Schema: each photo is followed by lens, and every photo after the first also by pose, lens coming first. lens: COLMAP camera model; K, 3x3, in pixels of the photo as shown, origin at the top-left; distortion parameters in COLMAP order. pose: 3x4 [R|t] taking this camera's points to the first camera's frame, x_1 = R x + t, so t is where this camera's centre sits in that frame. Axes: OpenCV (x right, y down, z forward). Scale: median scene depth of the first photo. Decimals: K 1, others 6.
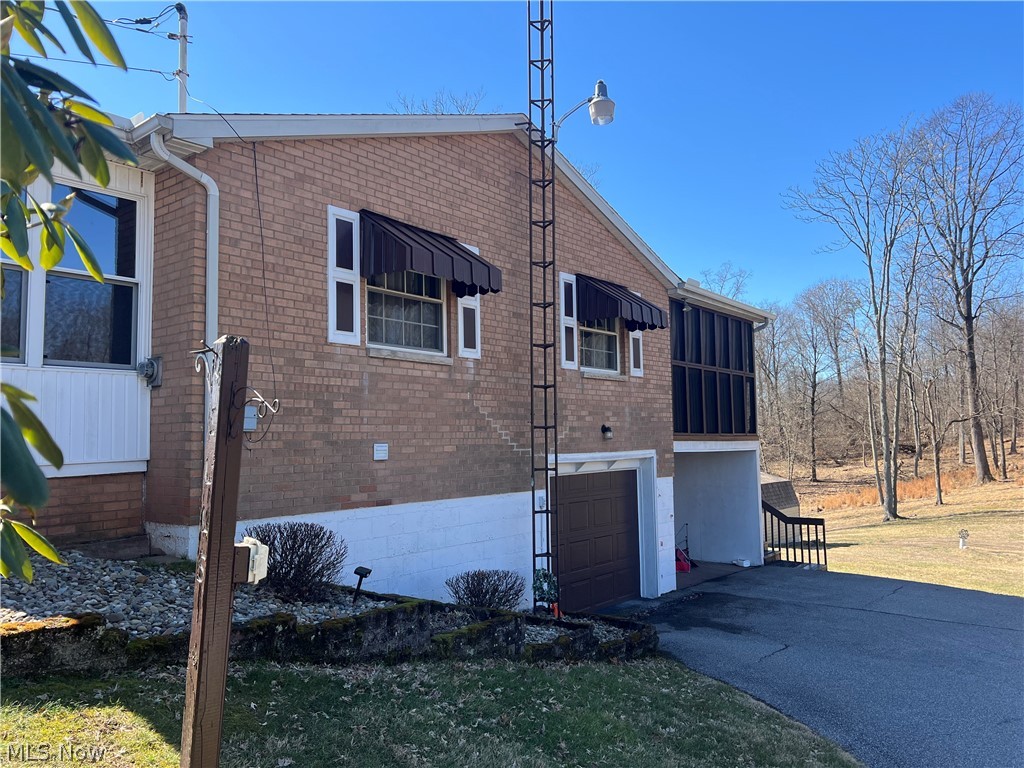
lens RADIAL K [[767.4, 0, 512.0], [0, 767.4, 384.0], [0, 0, 1]] dist [0.055589, -0.062630]
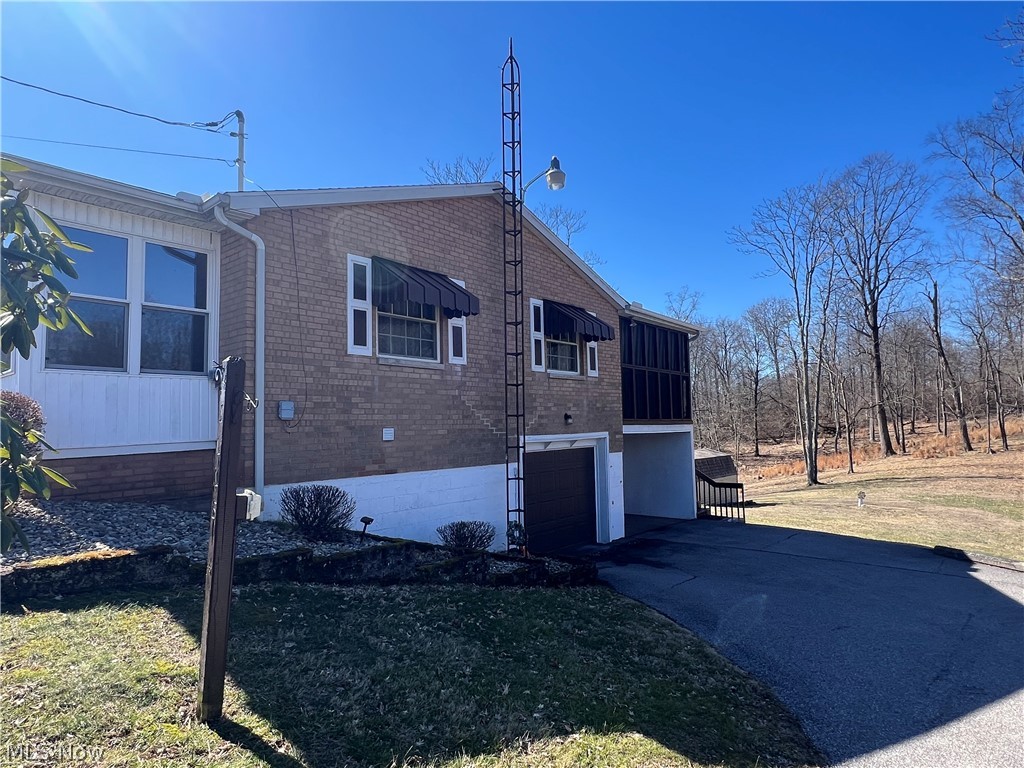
lens RADIAL K [[601.8, 0, 512.0], [0, 601.8, 384.0], [0, 0, 1]] dist [-0.000090, -0.000177]
pose [[0.999786, -0.006836, -0.019512, 0.058684], [0.006919, 0.999967, 0.004161, -0.002855], [0.019483, -0.004295, 0.999801, -0.048633]]
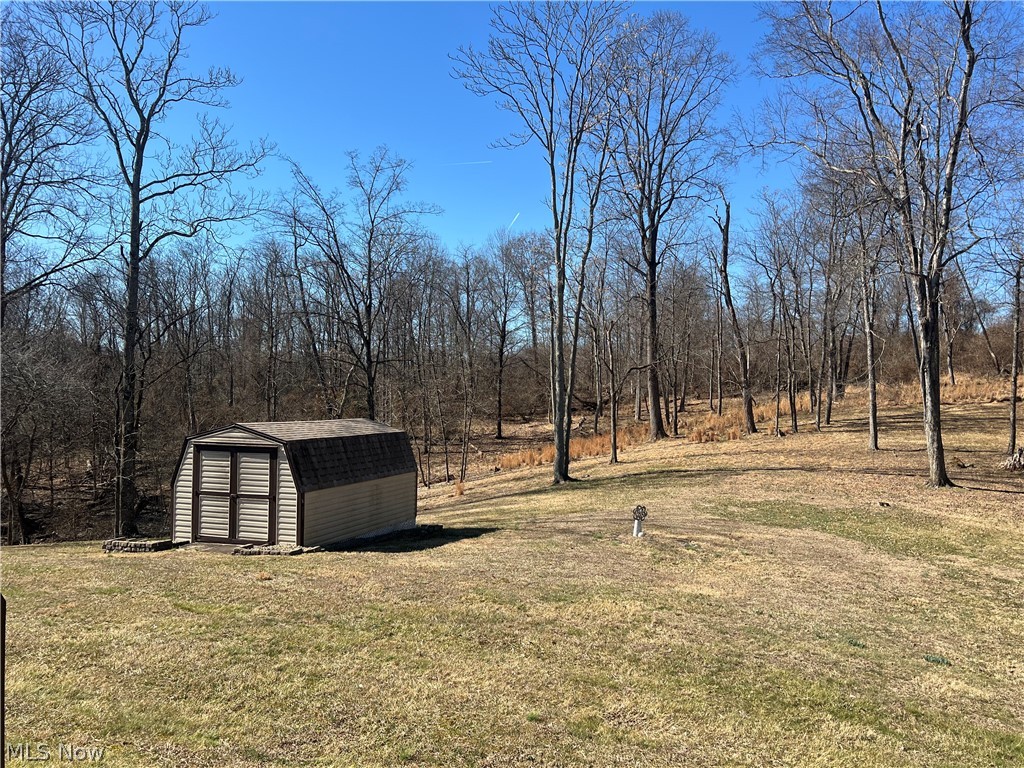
lens RADIAL K [[767.4, 0, 512.0], [0, 767.4, 384.0], [0, 0, 1]] dist [0.055589, -0.062630]
pose [[0.934504, 0.026550, 0.354961, 0.867297], [-0.045040, 0.998019, 0.043929, 0.218813], [-0.353091, -0.057040, 0.933848, 1.538336]]
